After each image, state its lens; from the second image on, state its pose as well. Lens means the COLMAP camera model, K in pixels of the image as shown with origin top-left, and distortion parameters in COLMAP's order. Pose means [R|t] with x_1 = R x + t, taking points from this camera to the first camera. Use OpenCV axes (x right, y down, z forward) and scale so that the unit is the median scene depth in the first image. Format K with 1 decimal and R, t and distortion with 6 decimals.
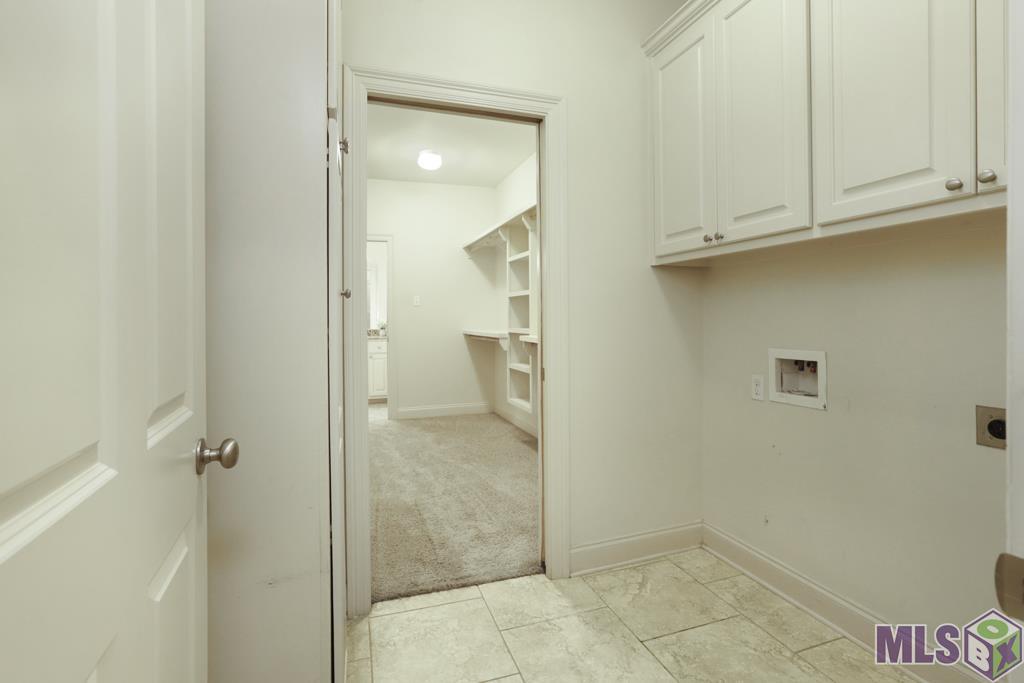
lens RADIAL K [[472.0, 0, 507.8], [0, 472.0, 324.2], [0, 0, 1]] dist [-0.030711, 0.014461]
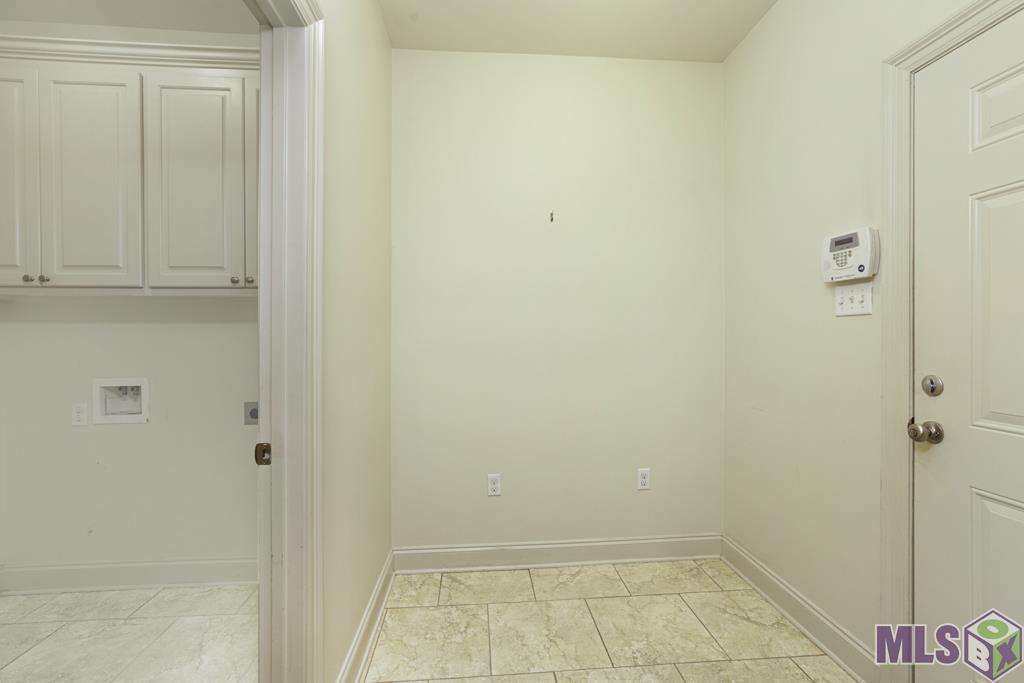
lens RADIAL K [[464.2, 0, 513.1], [0, 464.2, 334.1], [0, 0, 1]] dist [-0.001060, 0.008832]
pose [[0.246401, 0.005672, 0.969151, -0.325203], [0.006597, 0.999950, -0.007529, -0.046199], [-0.969146, 0.008249, 0.246351, -0.305727]]
